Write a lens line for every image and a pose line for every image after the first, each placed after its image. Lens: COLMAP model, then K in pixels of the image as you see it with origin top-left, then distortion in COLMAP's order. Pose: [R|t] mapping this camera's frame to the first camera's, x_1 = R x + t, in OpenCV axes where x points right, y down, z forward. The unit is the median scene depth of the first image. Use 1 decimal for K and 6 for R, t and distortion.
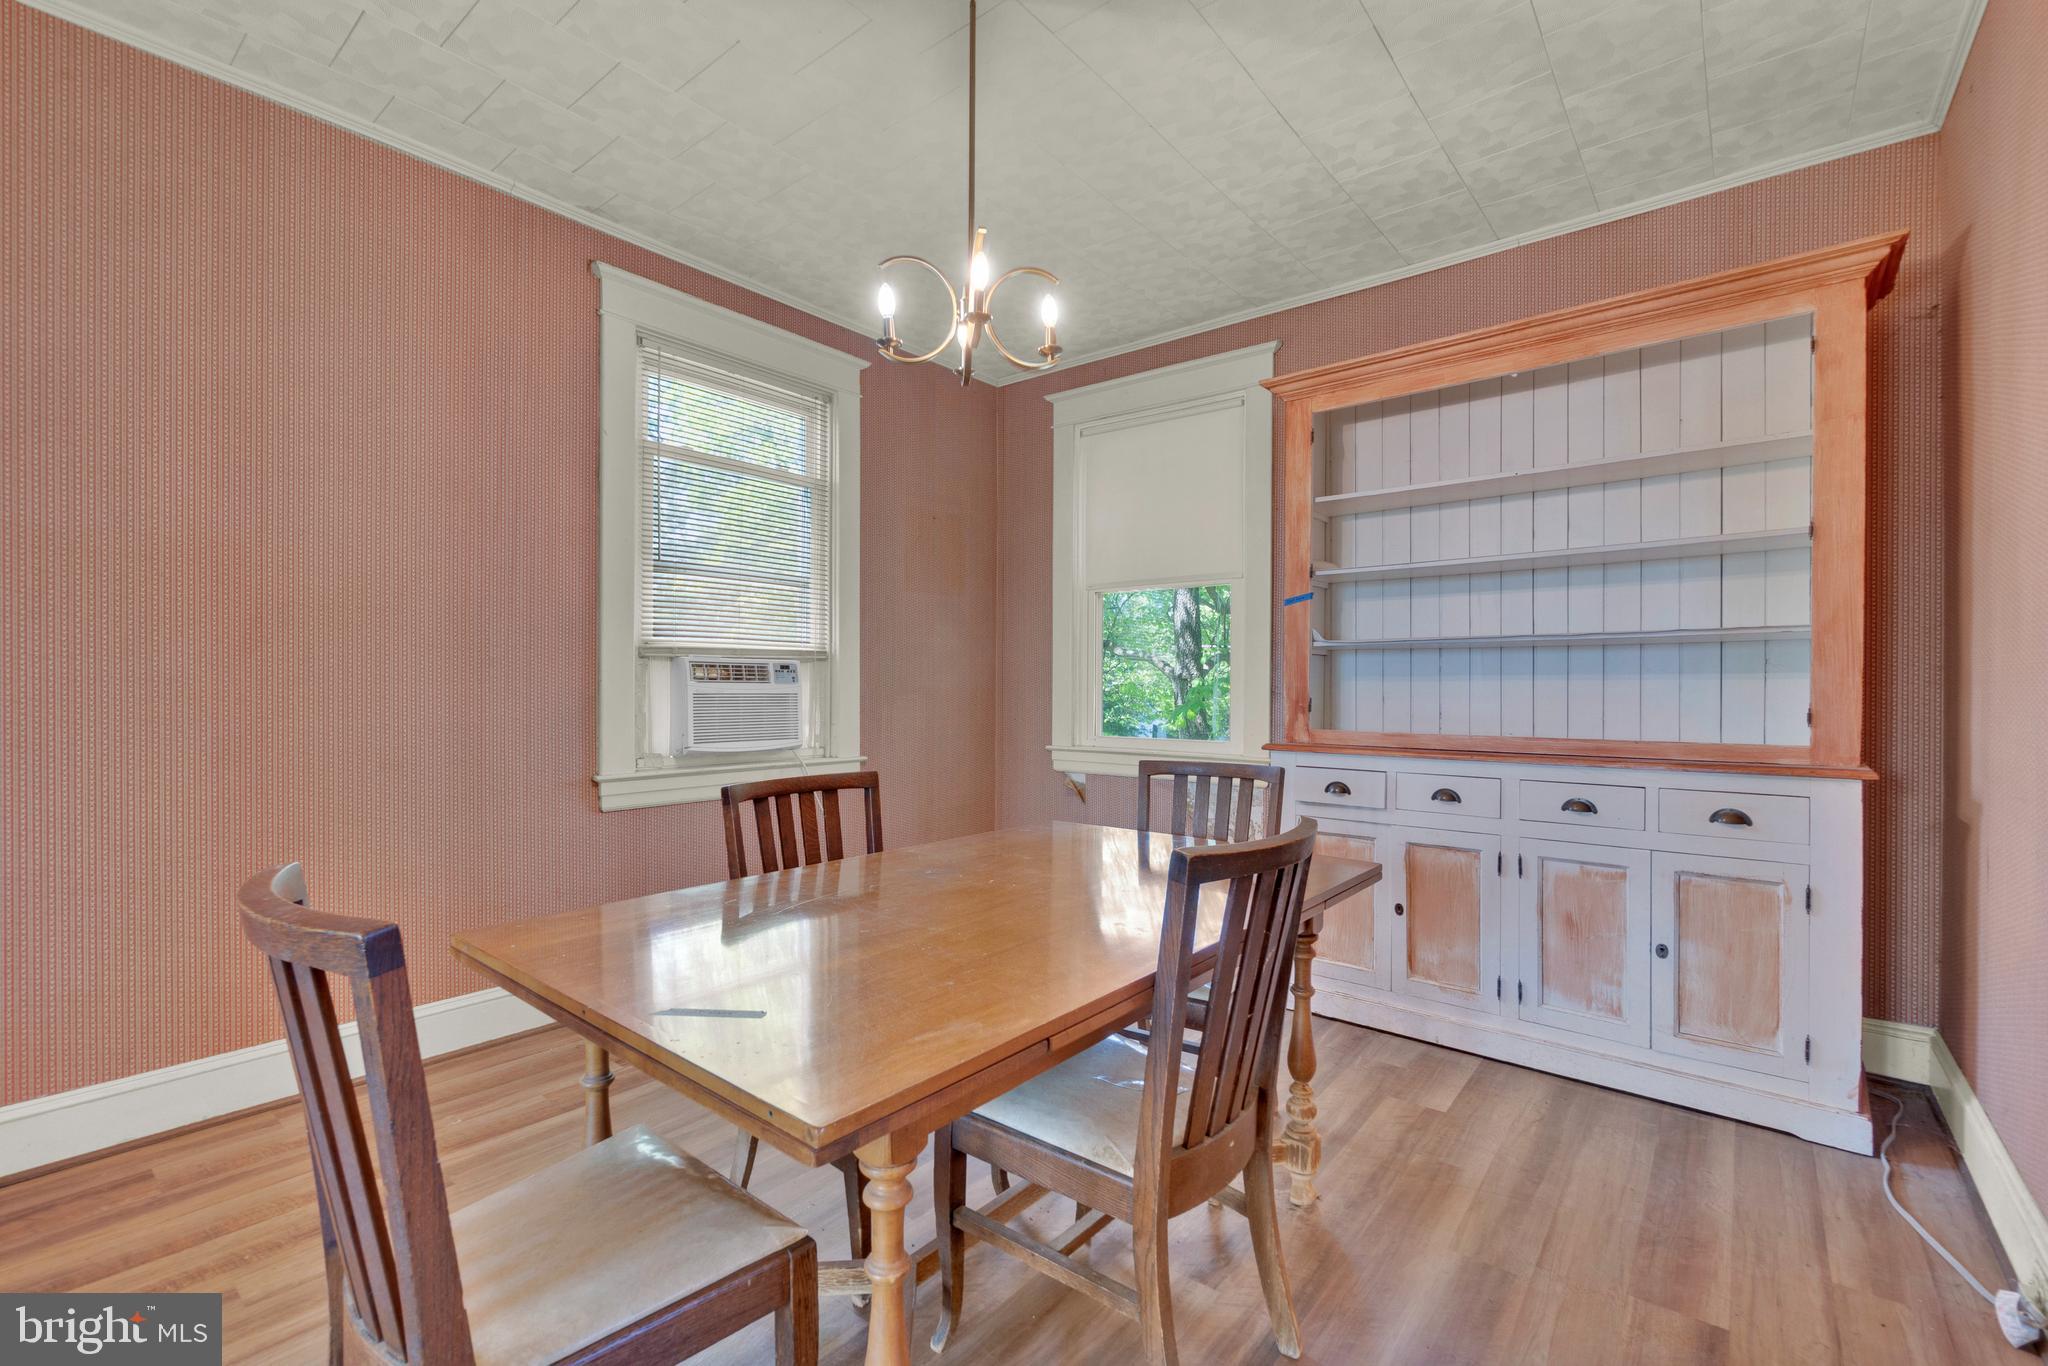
lens RADIAL K [[889.7, 0, 1032.7], [0, 889.7, 682.6], [0, 0, 1]] dist [-0.004726, -0.000266]
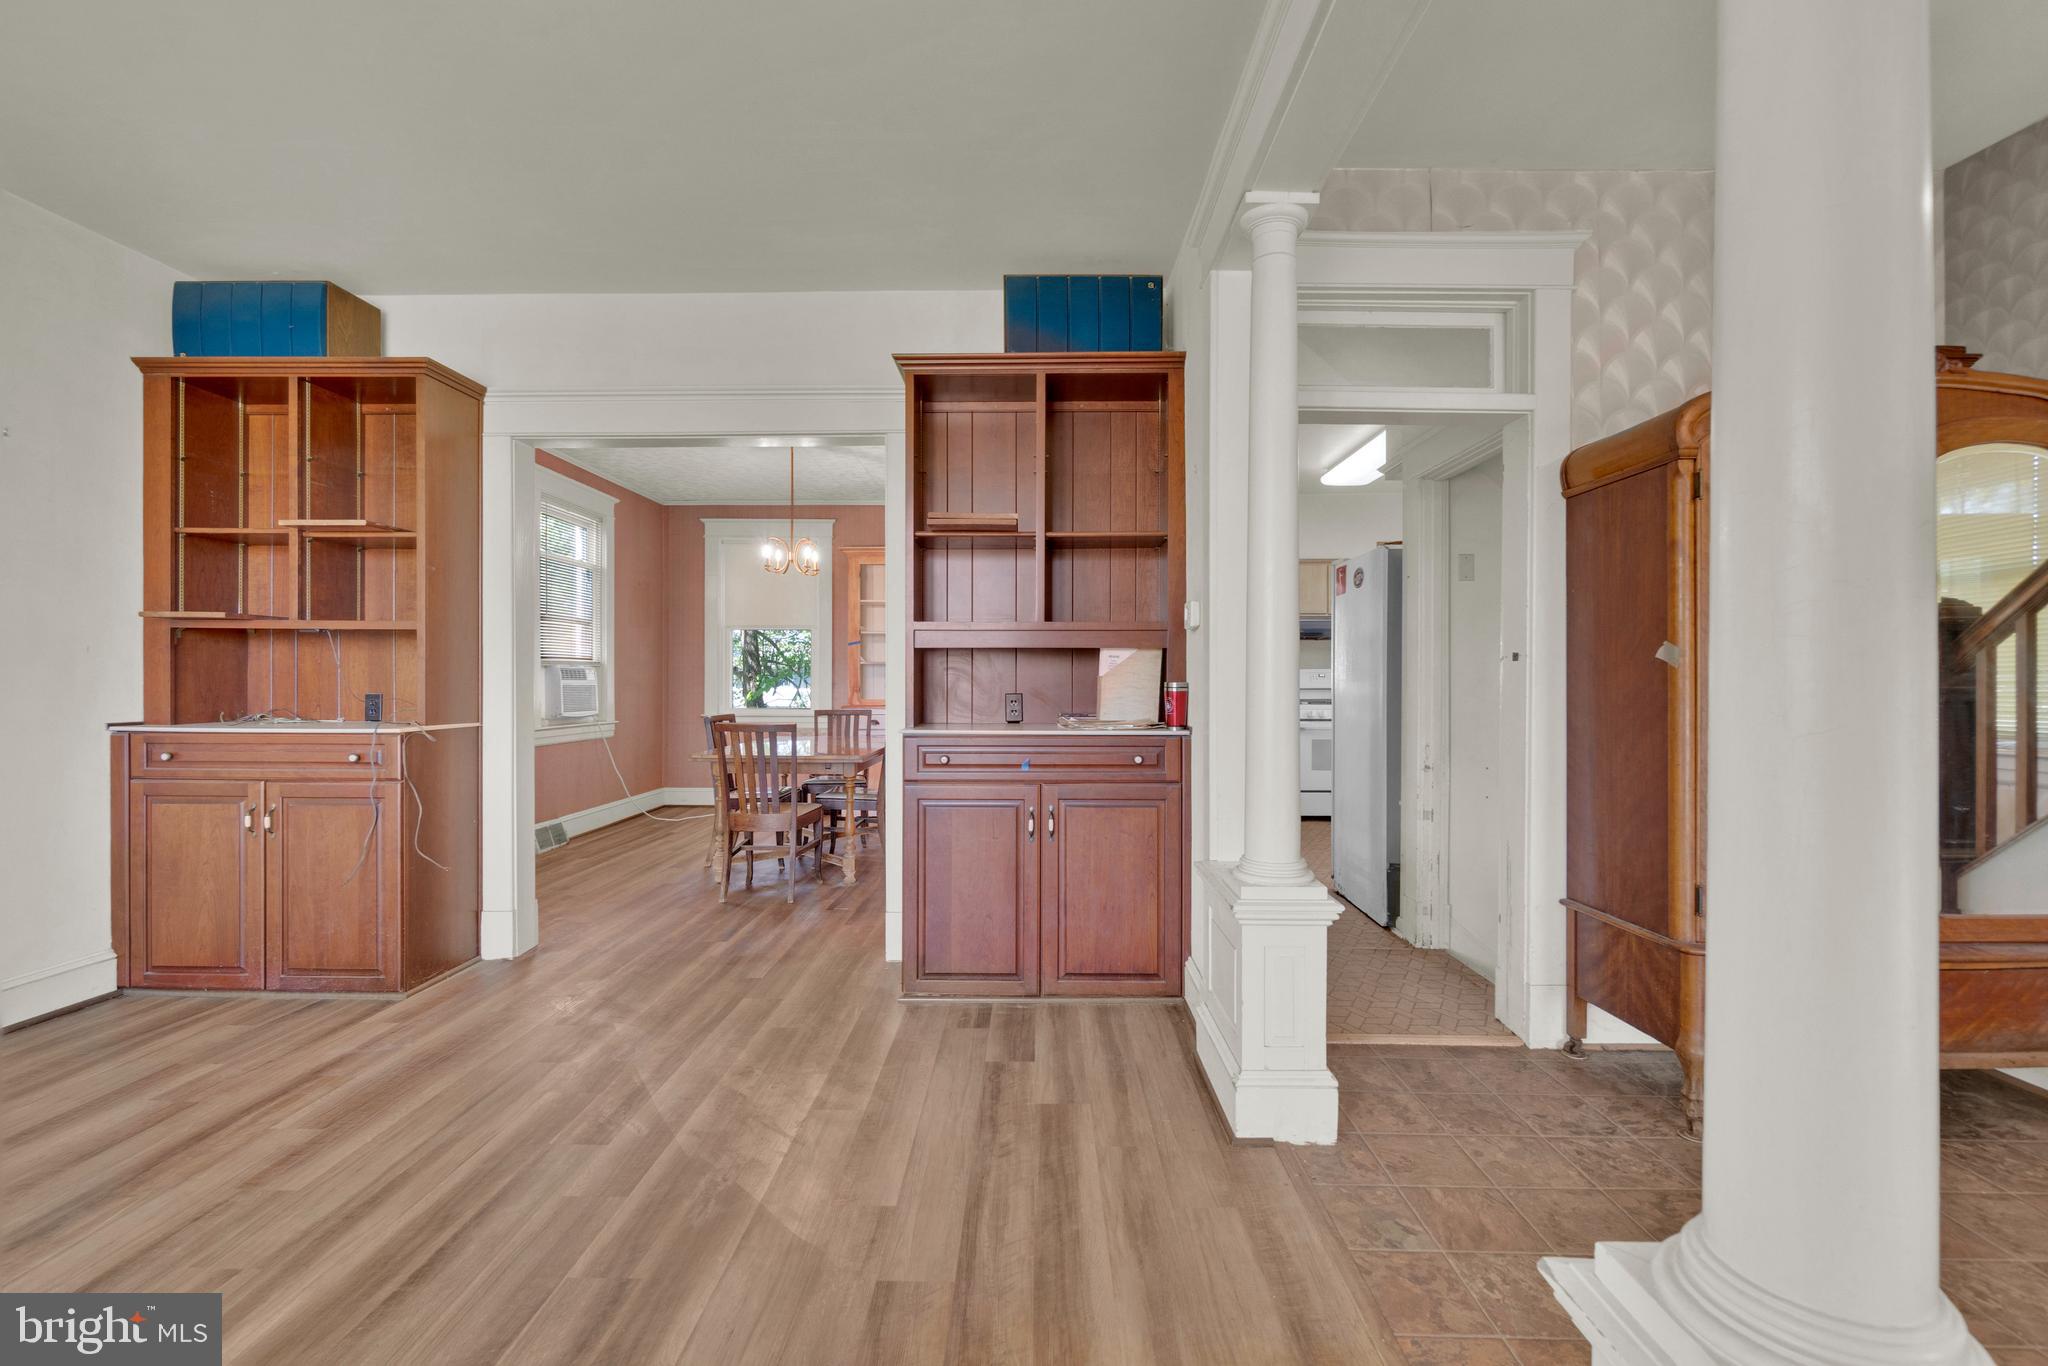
lens RADIAL K [[889.7, 0, 1018.3], [0, 889.7, 681.0], [0, 0, 1]] dist [-0.004726, -0.000266]
pose [[0.797414, -0.001620, 0.603430, -0.749745], [0.002183, 0.999998, -0.000201, 0.006381], [-0.603429, 0.001477, 0.797416, -1.091979]]
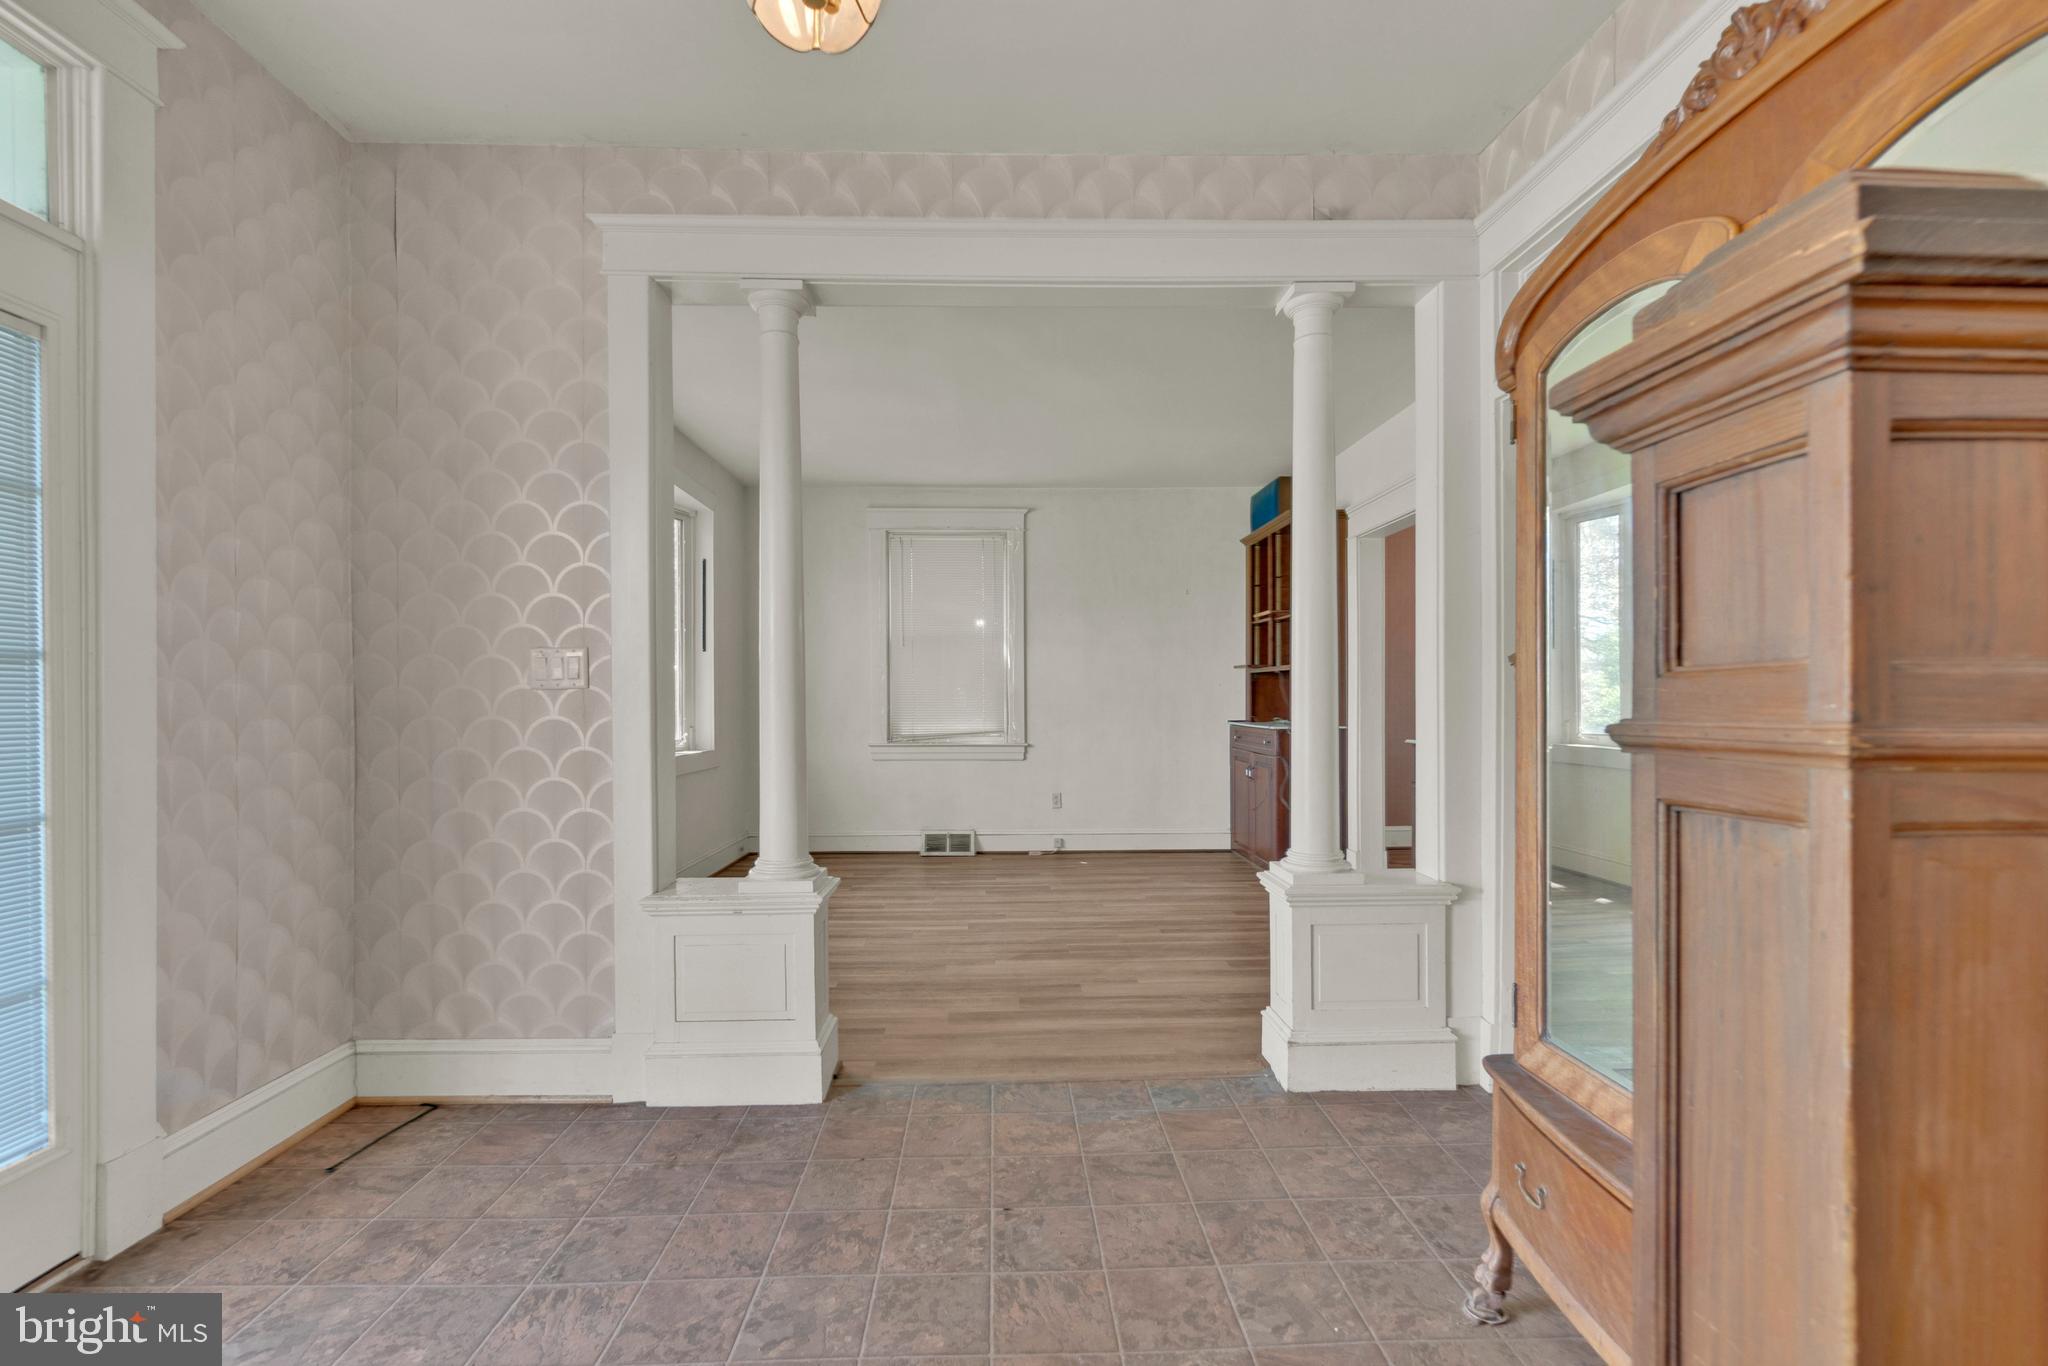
lens RADIAL K [[889.7, 0, 1019.8], [0, 889.7, 698.1], [0, 0, 1]] dist [-0.004726, -0.000266]
pose [[0.641541, -0.007729, -0.767050, 0.293441], [0.005324, 0.999970, -0.005624, 0.007842], [0.767071, -0.000476, 0.641562, -1.391080]]
